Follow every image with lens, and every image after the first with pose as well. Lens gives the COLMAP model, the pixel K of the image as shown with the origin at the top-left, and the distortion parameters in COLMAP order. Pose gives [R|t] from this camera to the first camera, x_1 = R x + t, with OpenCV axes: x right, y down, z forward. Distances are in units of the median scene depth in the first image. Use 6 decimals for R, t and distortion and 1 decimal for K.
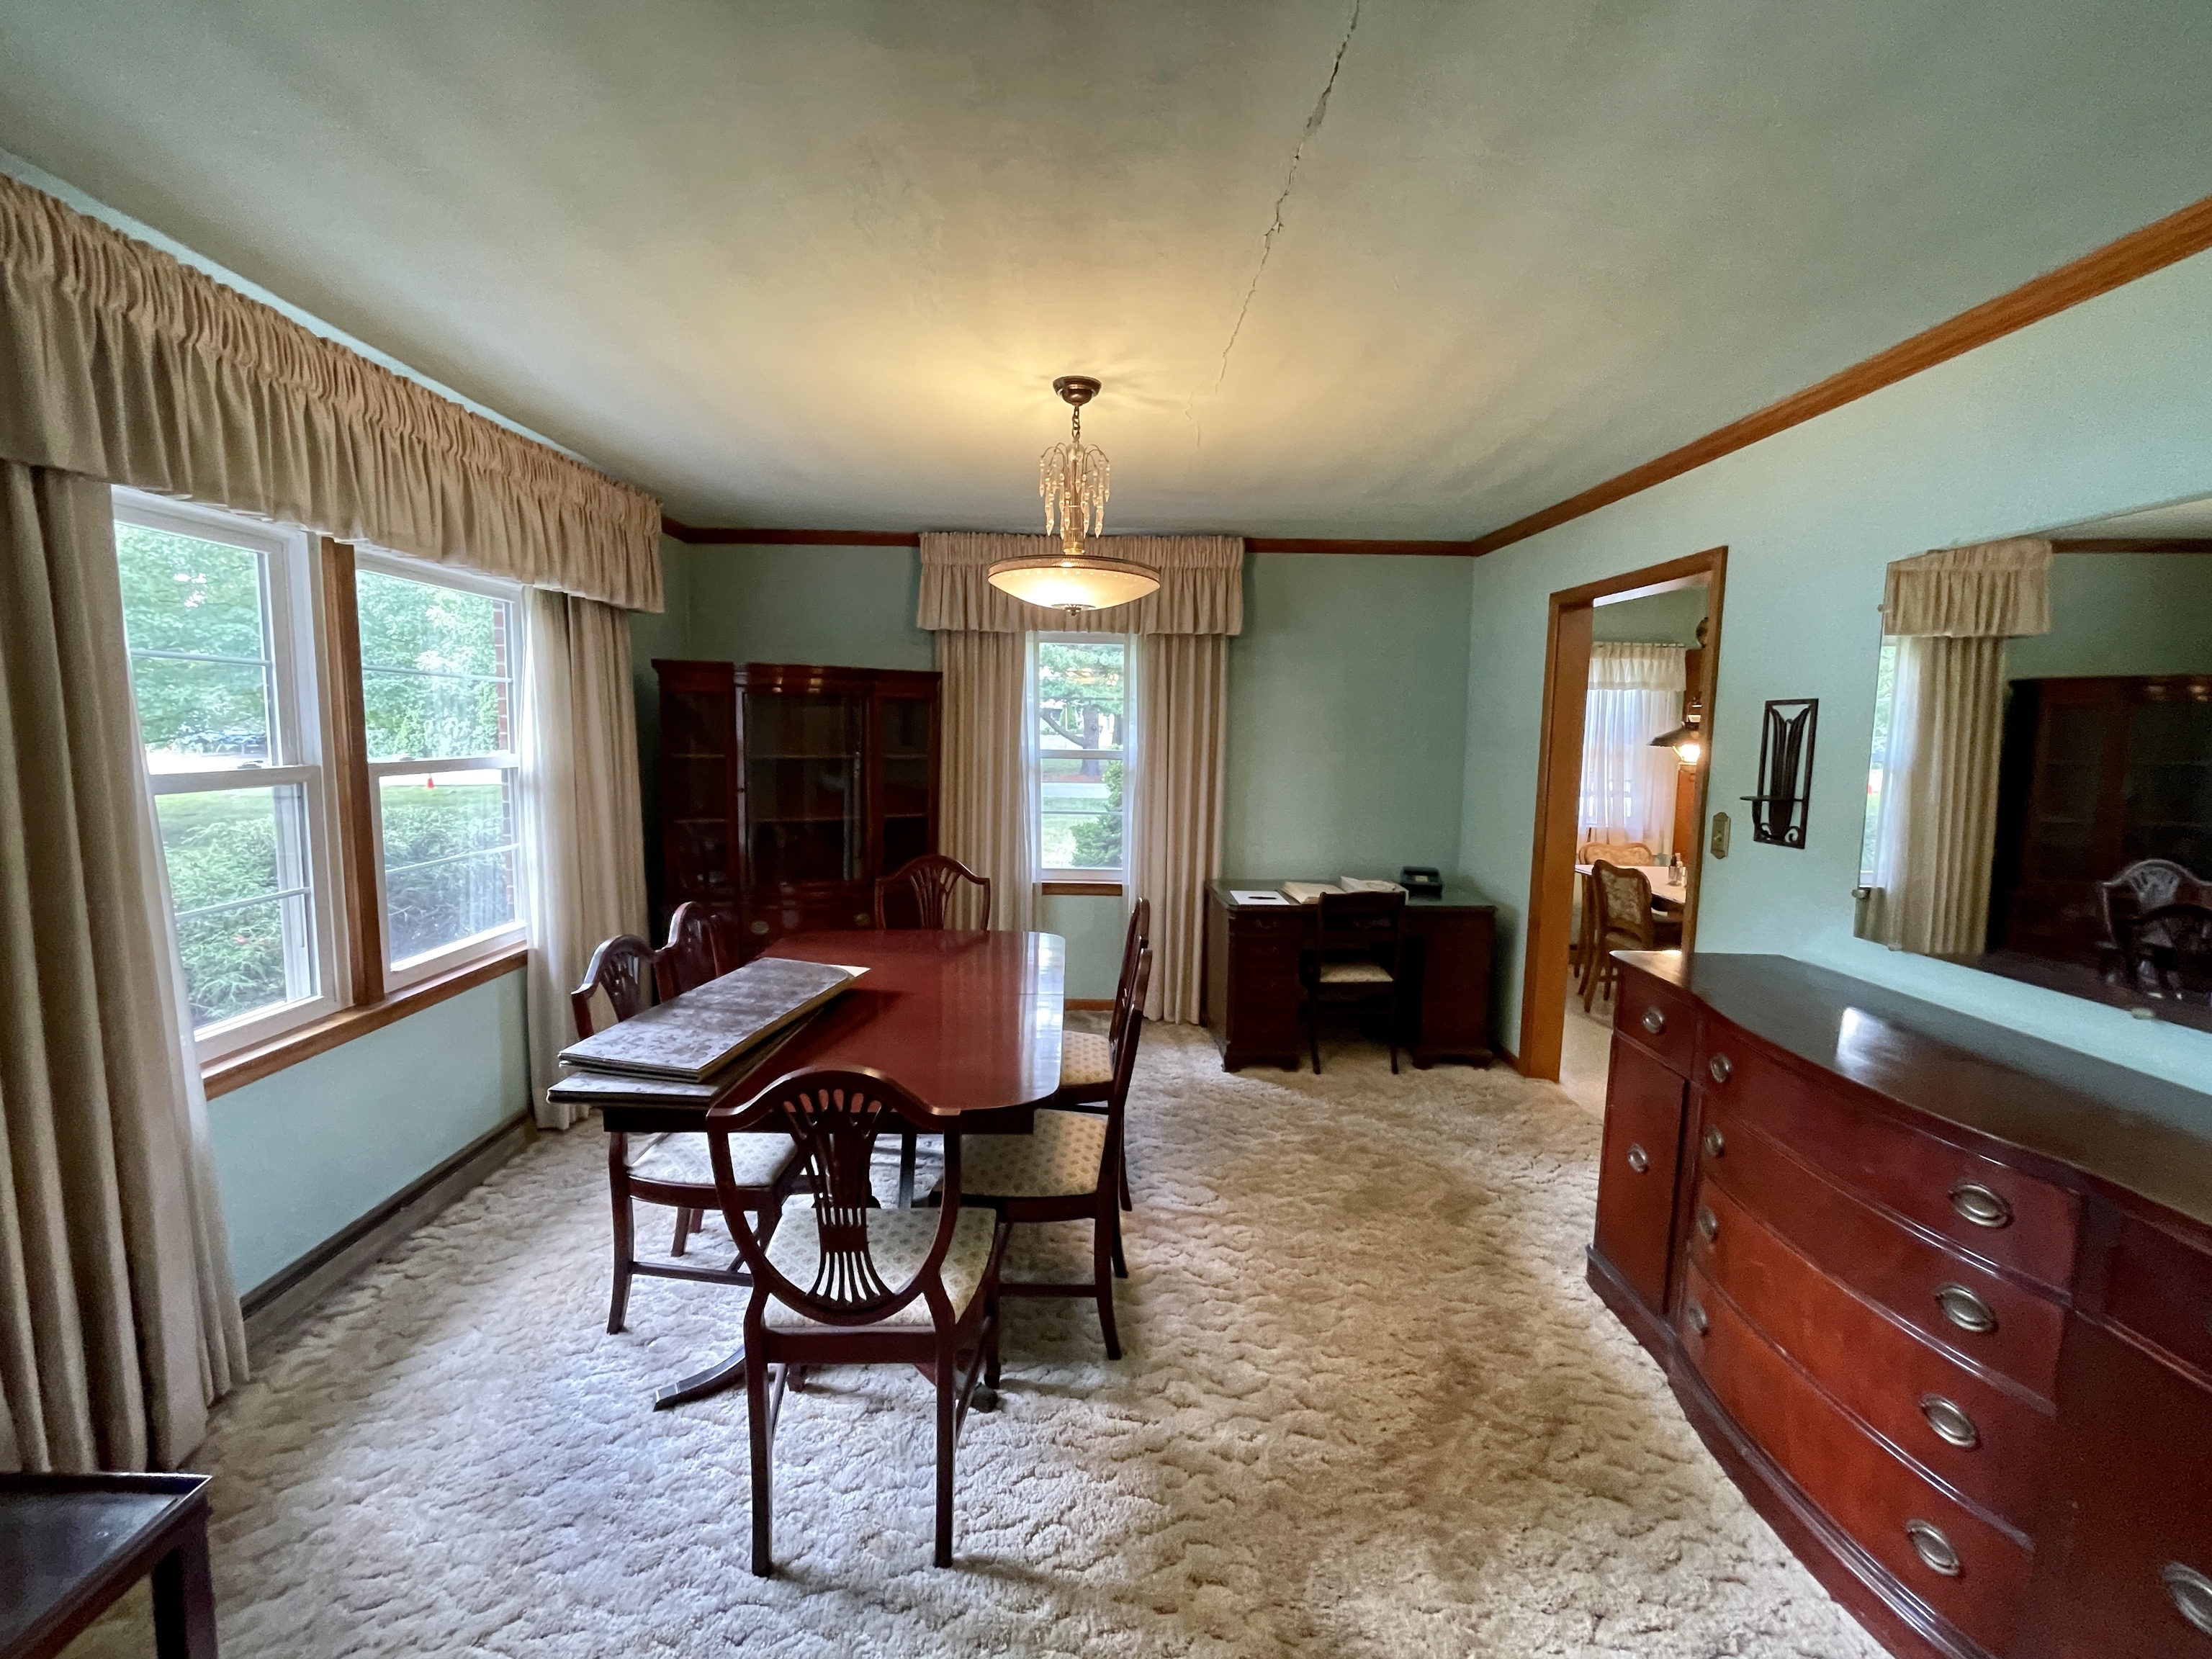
lens RADIAL K [[891.0, 0, 1107.9], [0, 891.0, 827.9], [0, 0, 1]] dist [0.000935, -0.000227]
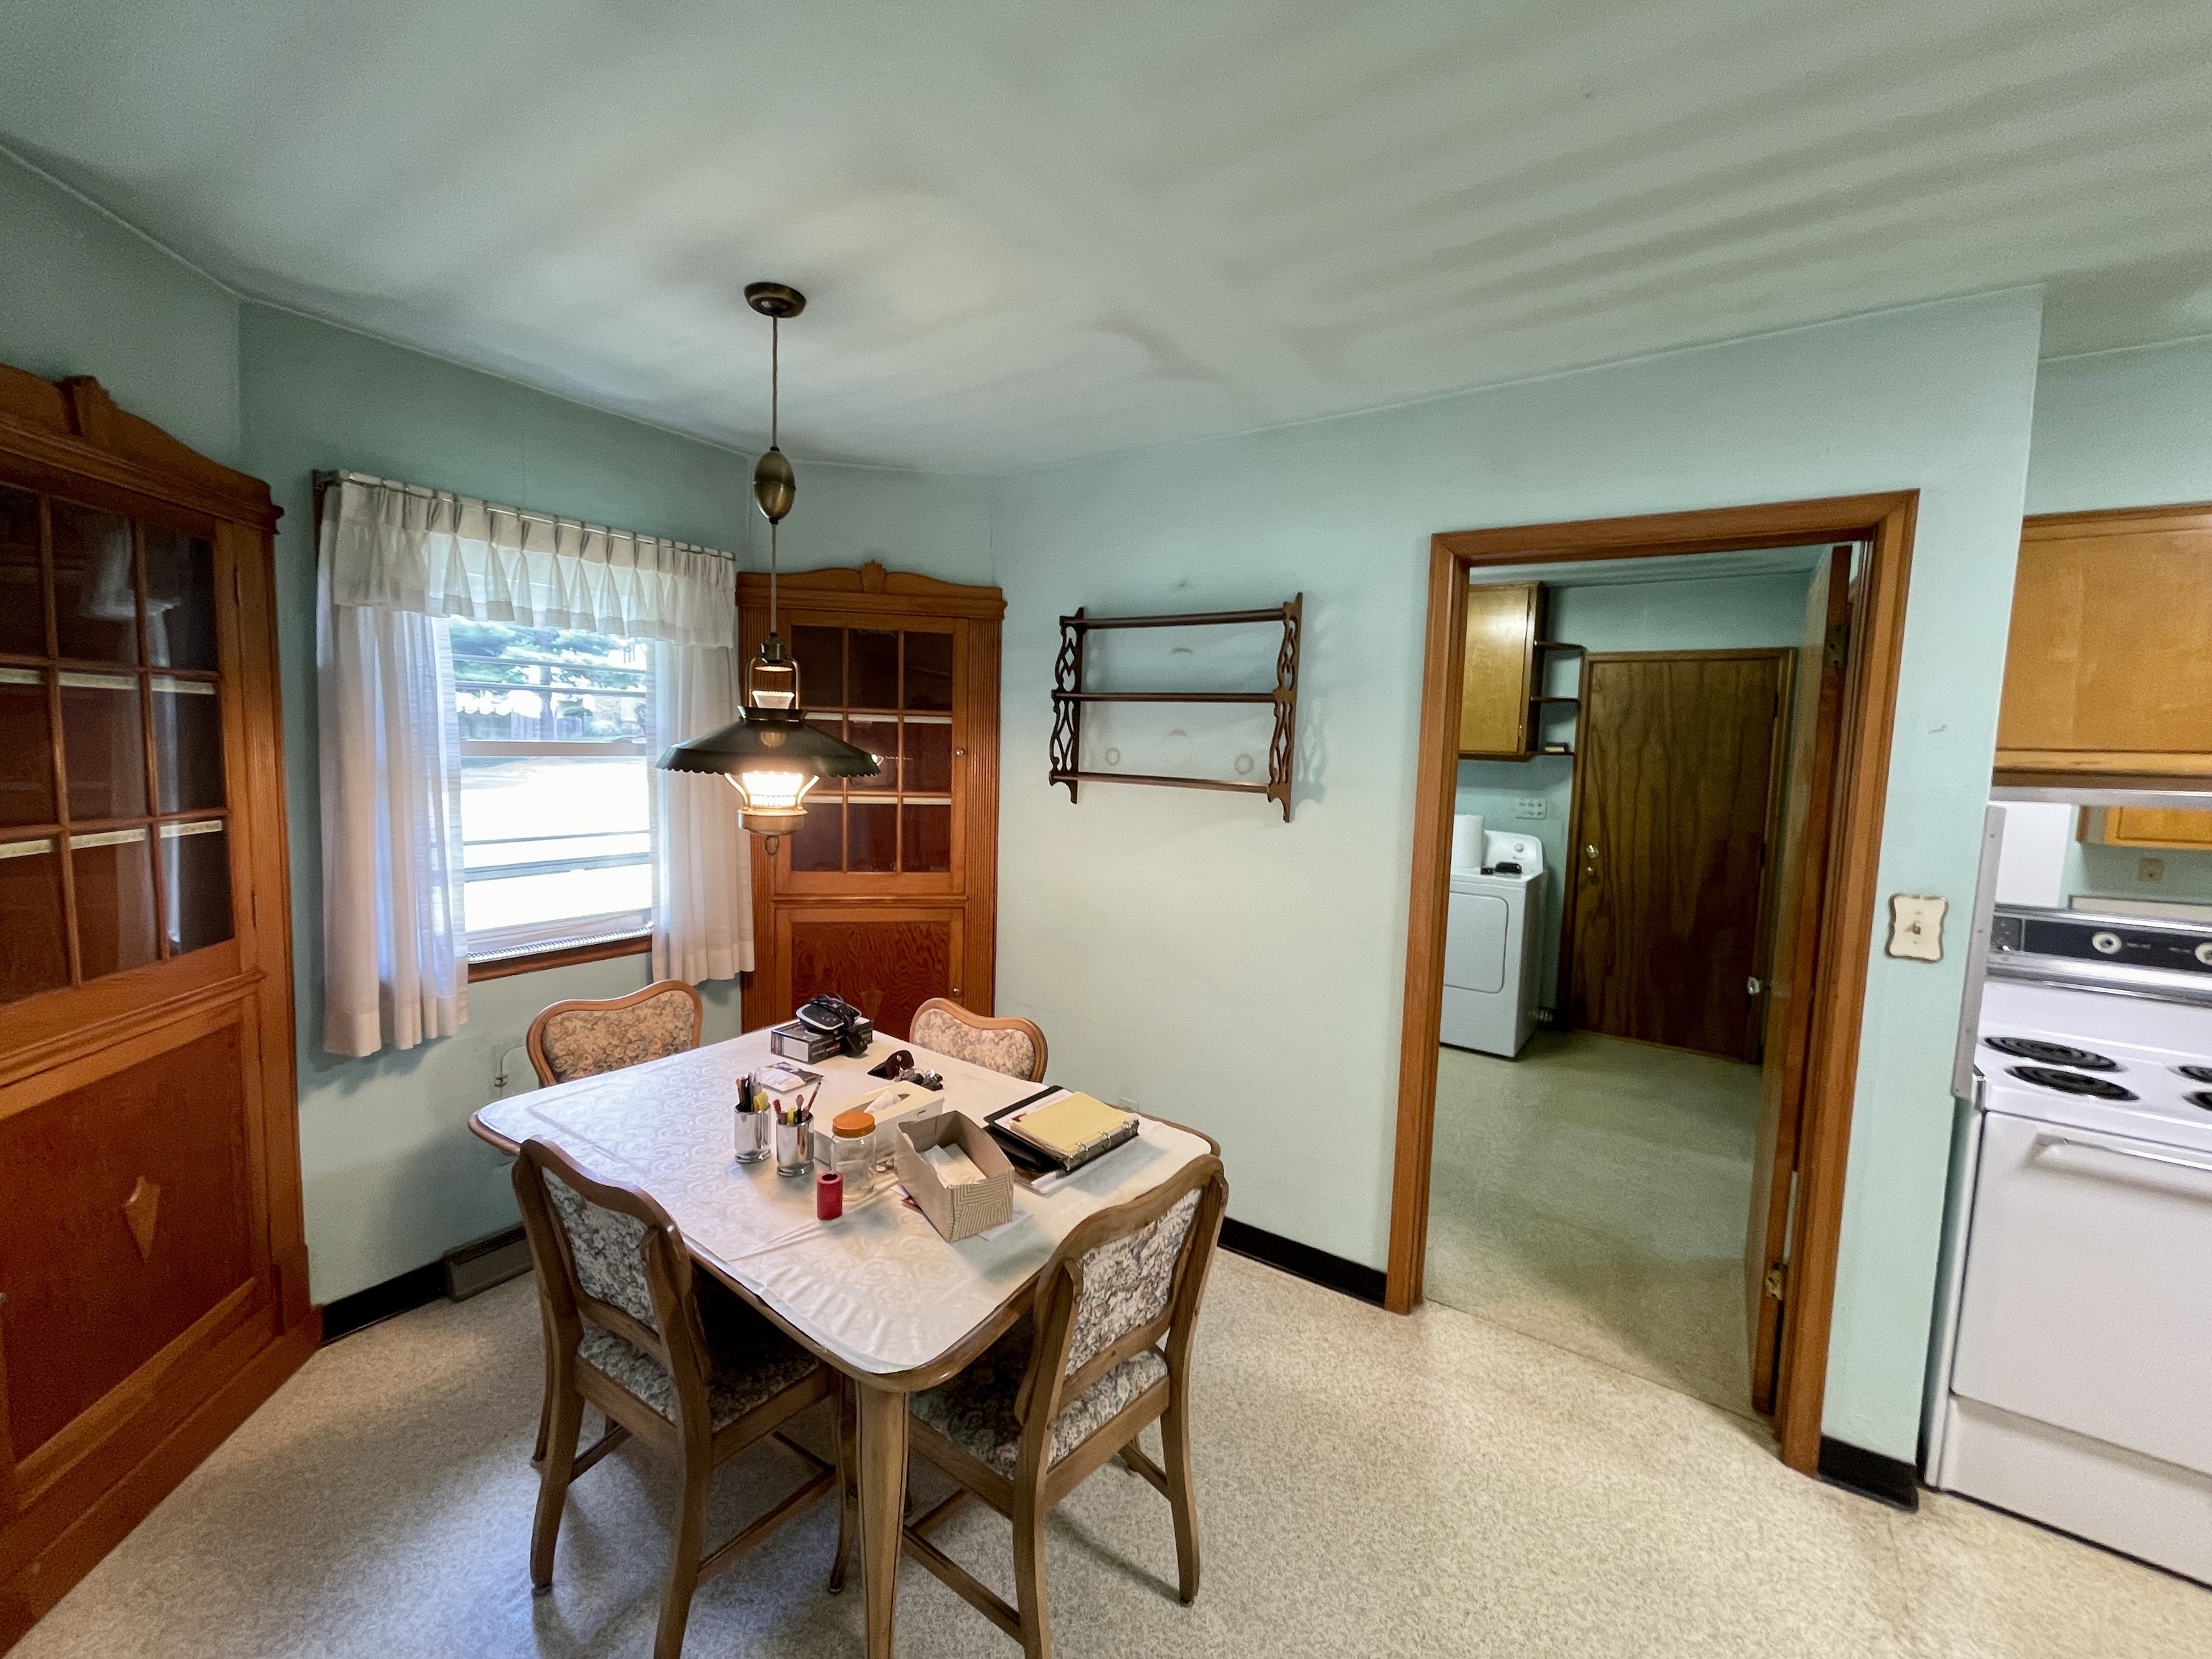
lens RADIAL K [[891.0, 0, 1111.7], [0, 891.0, 817.4], [0, 0, 1]] dist [0.000935, -0.000227]
pose [[0.567886, -0.061447, 0.820811, 0.411899], [0.054552, 0.997827, 0.036956, -0.076292], [-0.821298, 0.023790, 0.570004, 0.644142]]
